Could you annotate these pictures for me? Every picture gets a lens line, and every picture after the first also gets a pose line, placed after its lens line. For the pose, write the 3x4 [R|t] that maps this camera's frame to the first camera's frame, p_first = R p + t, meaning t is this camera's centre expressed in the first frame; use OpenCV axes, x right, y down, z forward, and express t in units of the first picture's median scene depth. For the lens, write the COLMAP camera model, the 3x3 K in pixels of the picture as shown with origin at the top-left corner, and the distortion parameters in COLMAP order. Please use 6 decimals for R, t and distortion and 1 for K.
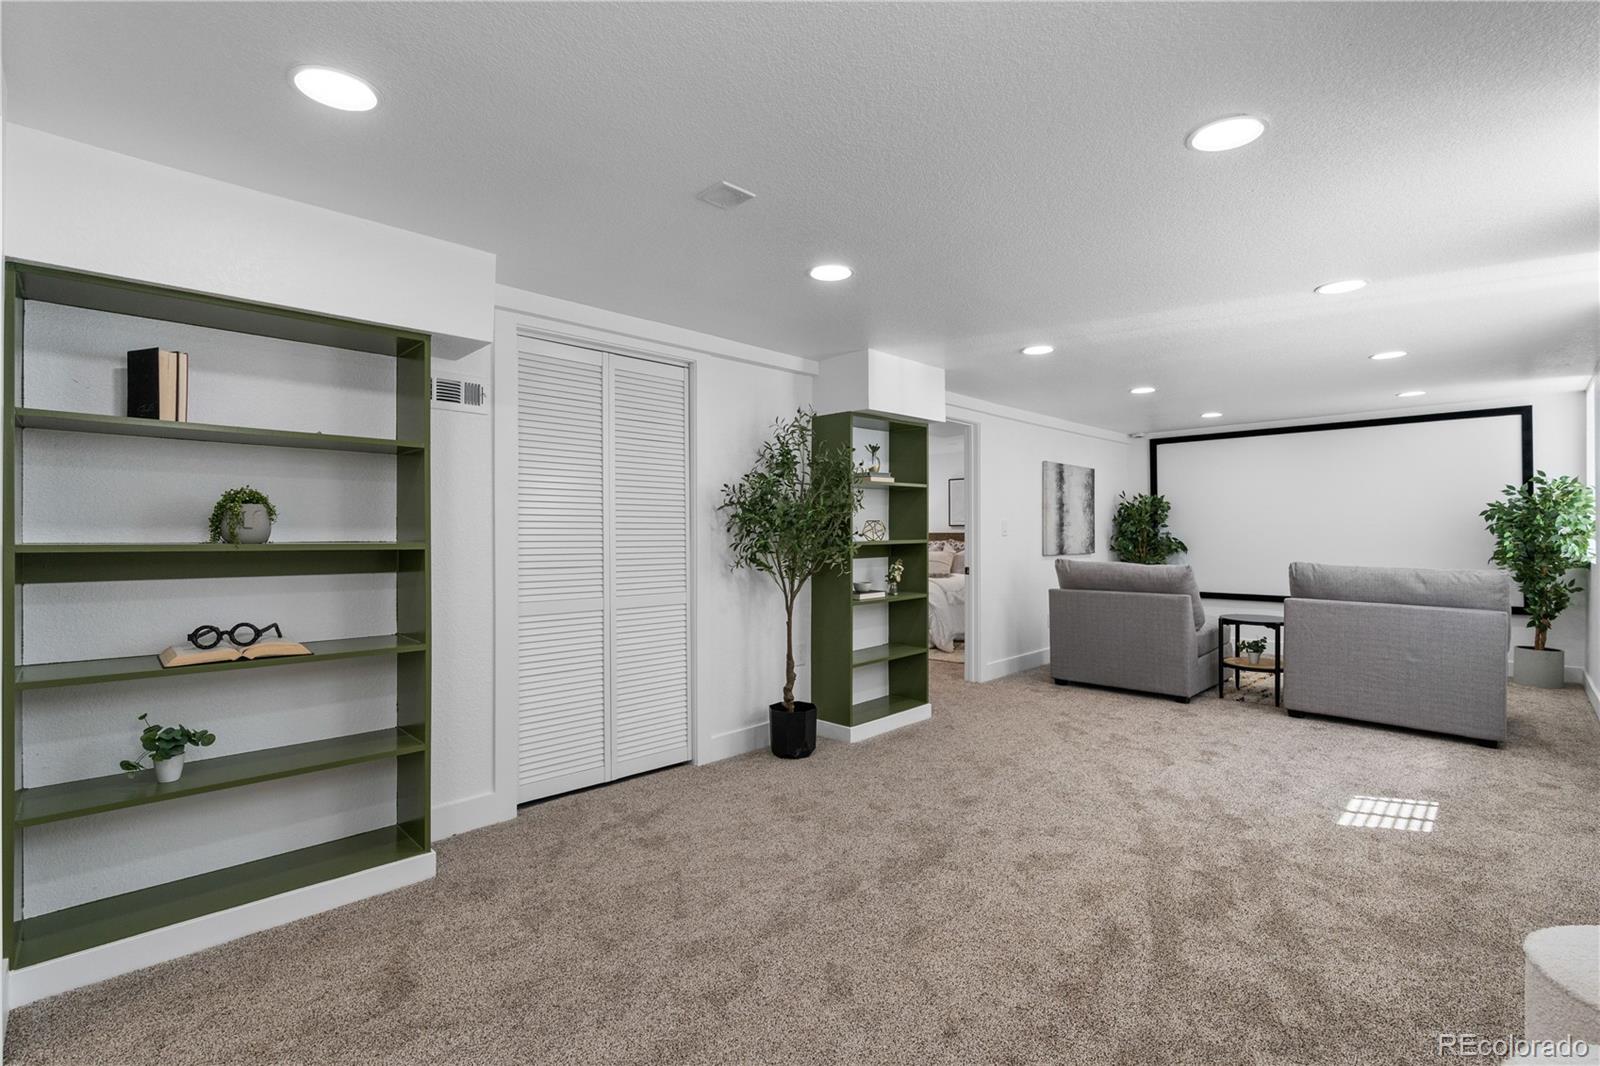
lens RADIAL K [[712.6, 0, 807.5], [0, 712.6, 532.2], [0, 0, 1]] dist [-0.002397, -0.000071]
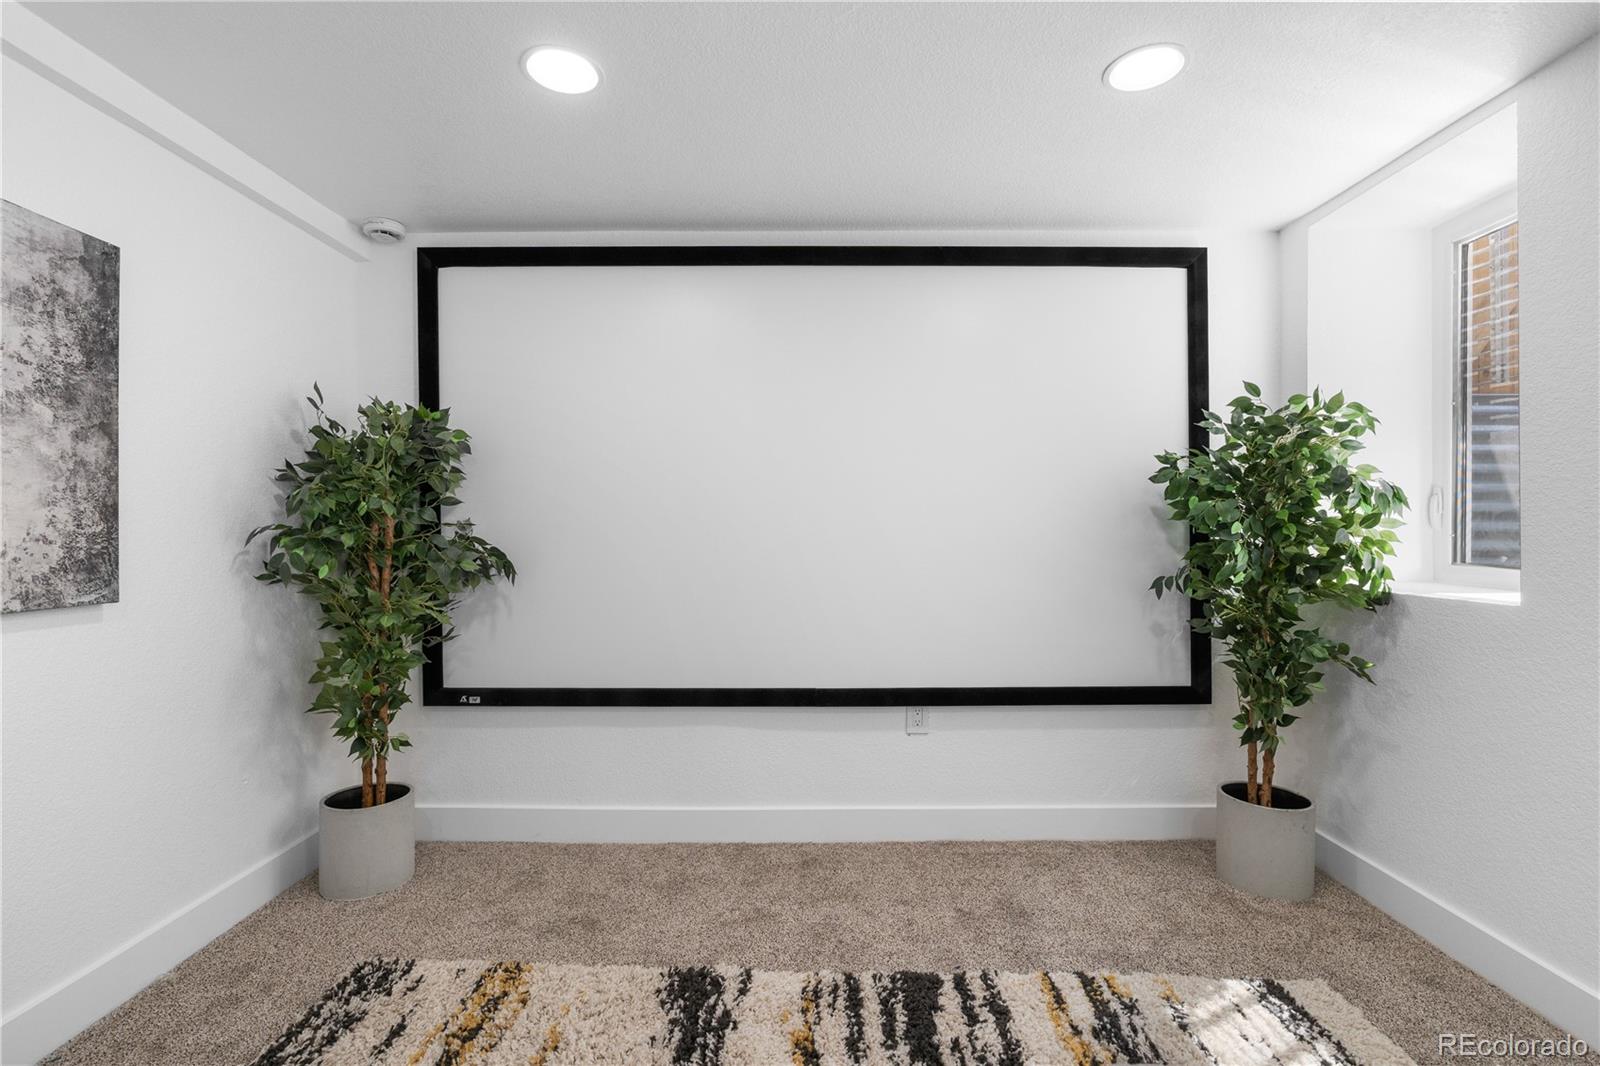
lens RADIAL K [[712.6, 0, 807.5], [0, 712.6, 532.2], [0, 0, 1]] dist [-0.002397, -0.000071]
pose [[0.716082, 0.002904, 0.698010, 0.387638], [-0.001784, 0.999996, -0.002330, 0.006042], [-0.698014, 0.000423, 0.716084, 0.644807]]
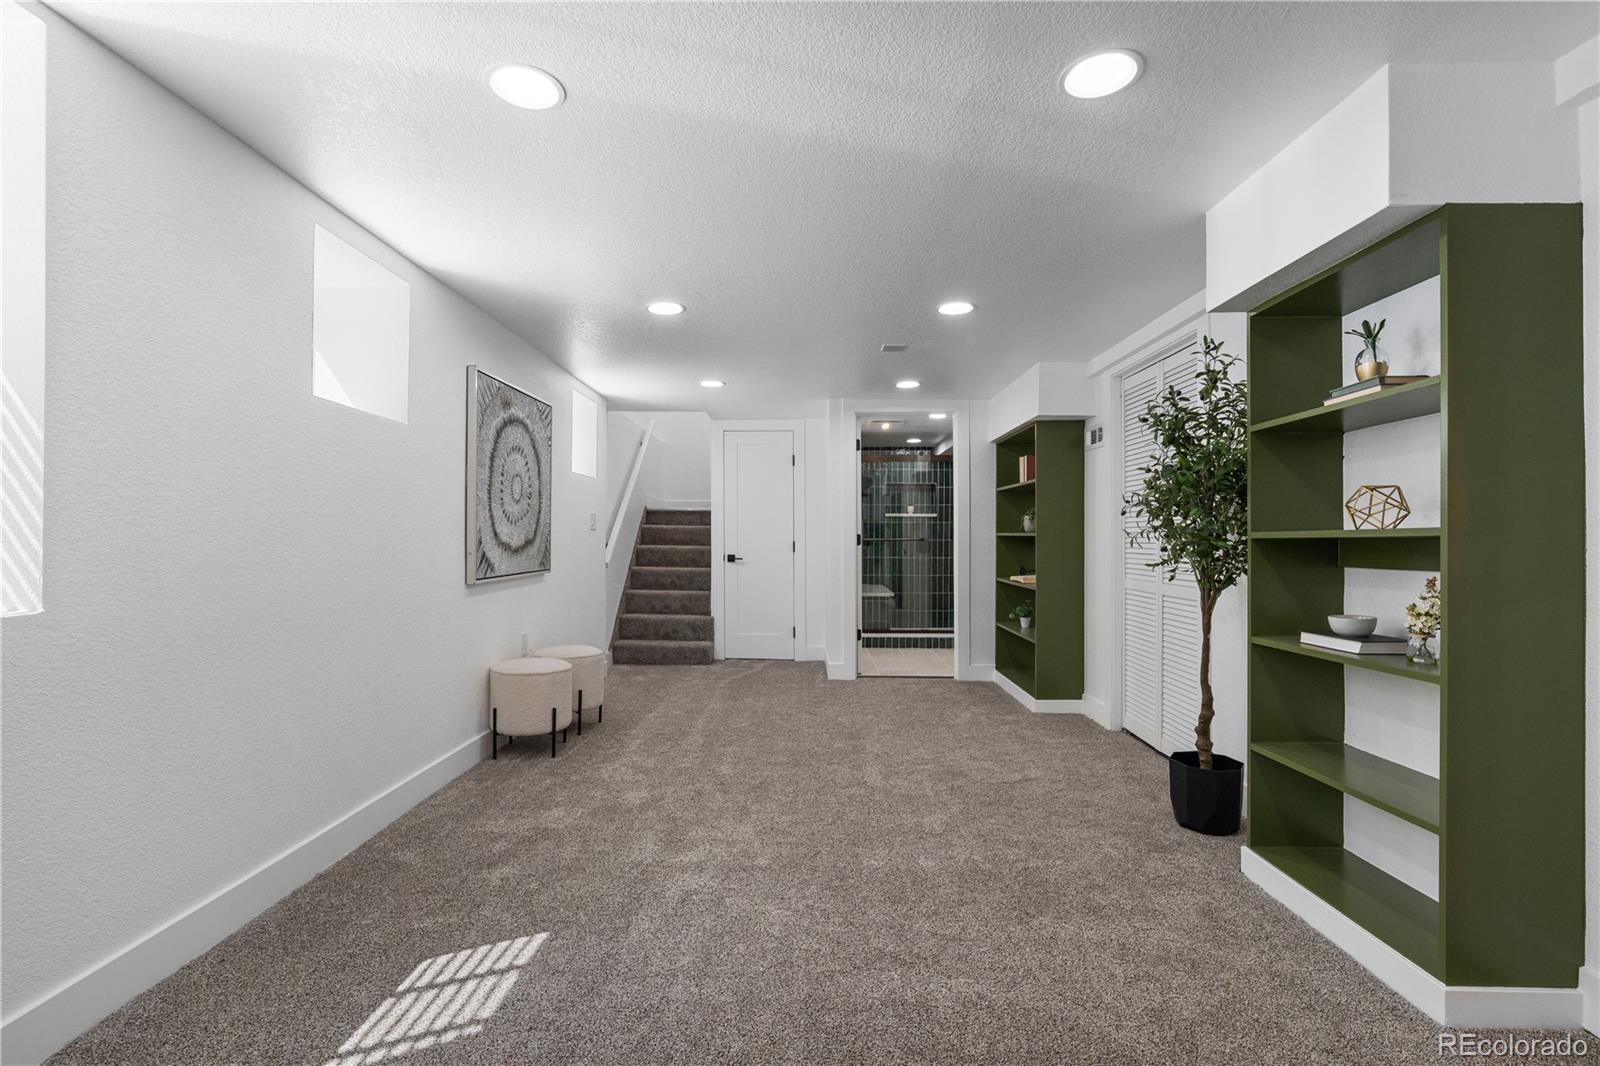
lens RADIAL K [[712.6, 0, 807.5], [0, 712.6, 532.2], [0, 0, 1]] dist [-0.002397, -0.000071]
pose [[-0.716050, -0.004150, -0.698037, 0.900849], [-0.001699, 0.999990, -0.004202, 0.020598], [0.698047, -0.001822, -0.716050, 1.433945]]
